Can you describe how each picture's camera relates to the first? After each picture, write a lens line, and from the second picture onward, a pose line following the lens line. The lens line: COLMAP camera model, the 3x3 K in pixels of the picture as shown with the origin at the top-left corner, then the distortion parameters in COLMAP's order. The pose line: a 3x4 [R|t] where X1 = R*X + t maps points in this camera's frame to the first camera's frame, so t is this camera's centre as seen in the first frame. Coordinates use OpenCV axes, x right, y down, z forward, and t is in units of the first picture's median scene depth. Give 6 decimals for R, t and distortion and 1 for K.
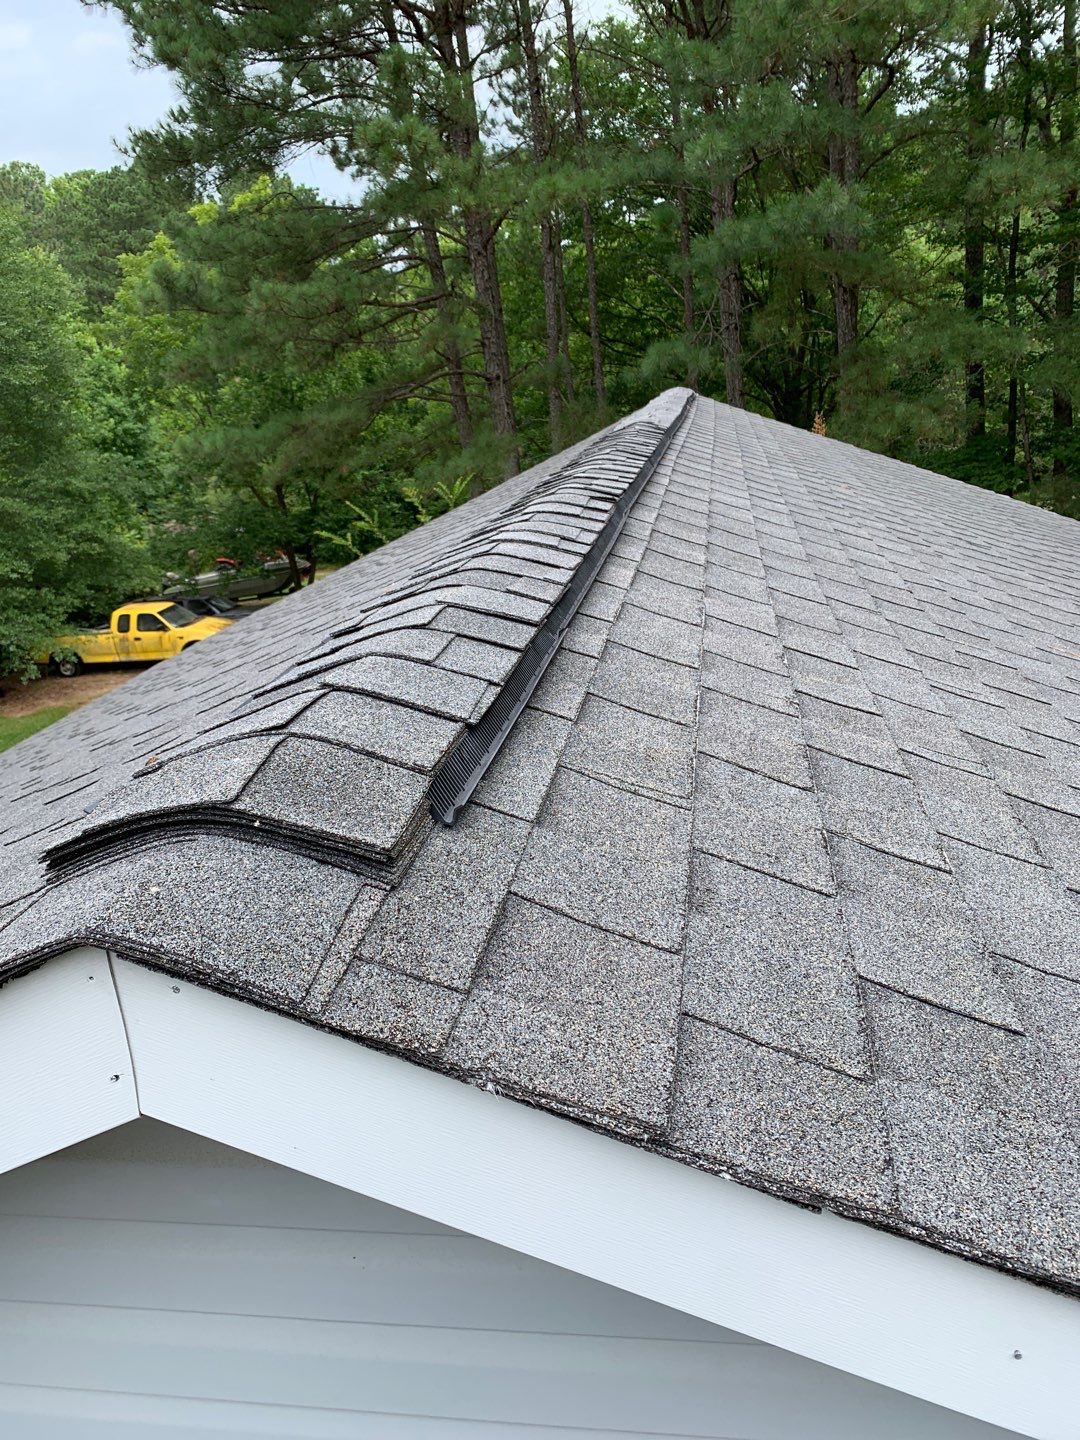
lens RADIAL K [[1100.4, 0, 545.9], [0, 1100.4, 696.7], [0, 0, 1]] dist [0.031977, -0.032723]
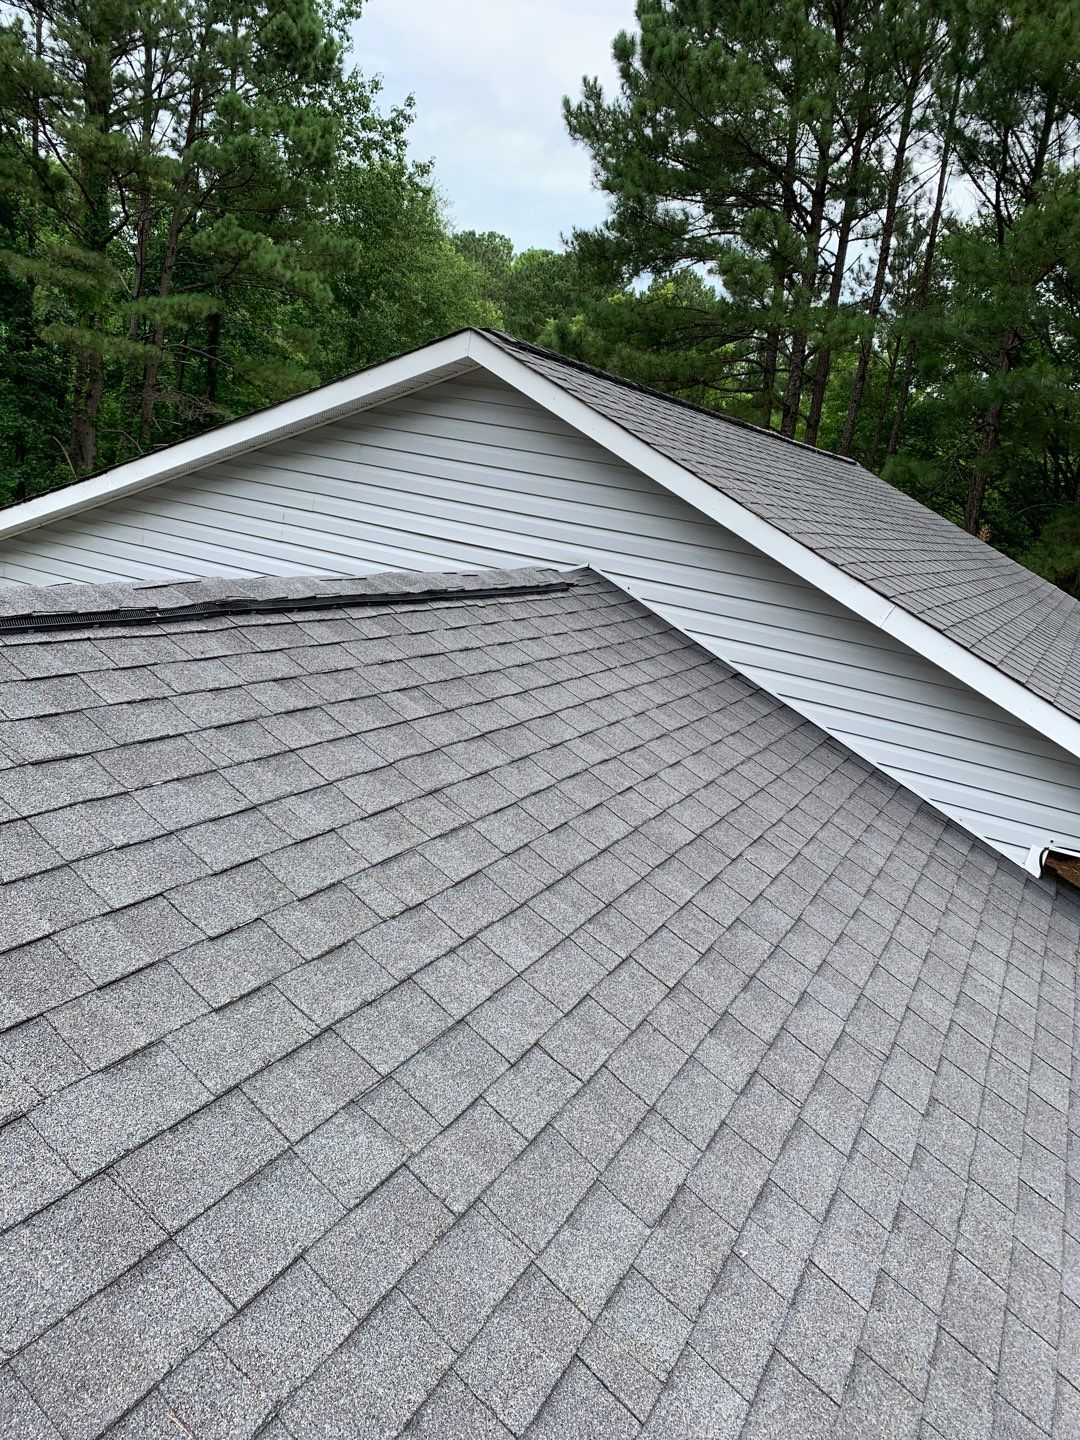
lens RADIAL K [[1100.4, 0, 556.4], [0, 1100.4, 707.2], [0, 0, 1]] dist [0.031977, -0.032723]
pose [[0.922476, 0.292339, -0.252144, 0.129686], [-0.312765, 0.948801, -0.044205, 0.126278], [0.226312, 0.119640, 0.966680, -0.272666]]
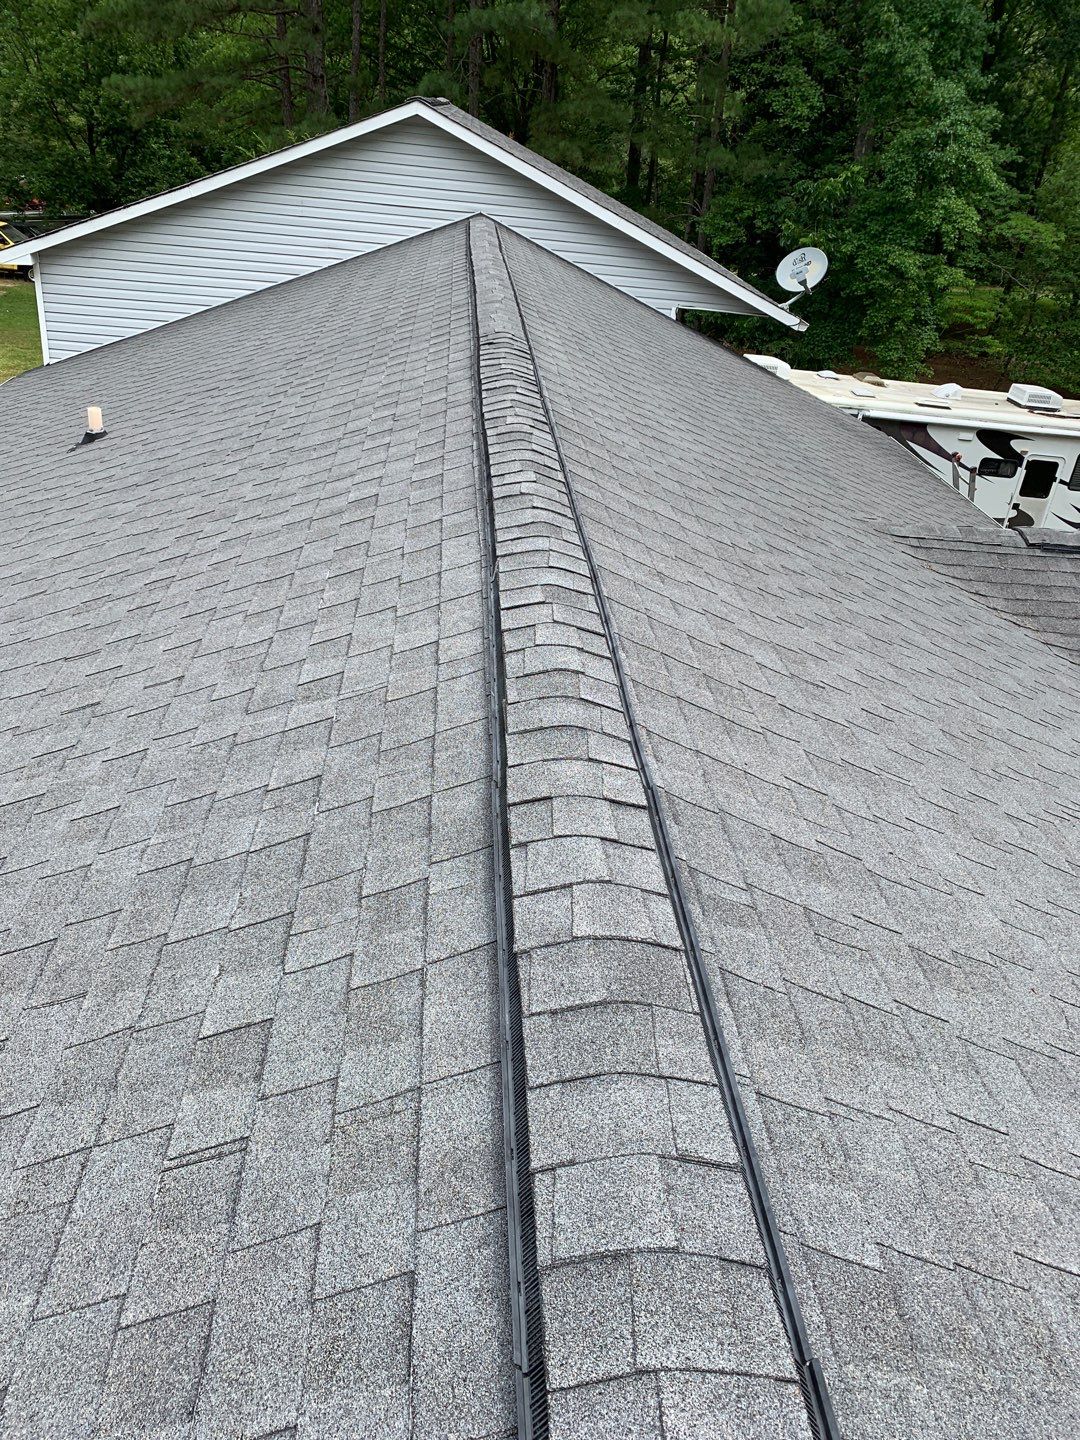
lens RADIAL K [[1100.4, 0, 546.4], [0, 1100.4, 696.1], [0, 0, 1]] dist [0.031977, -0.032723]
pose [[0.962777, 0.058310, 0.263932, -0.106186], [-0.109364, 0.976993, 0.183095, 0.250482], [-0.247183, -0.205145, 0.947004, -0.757467]]
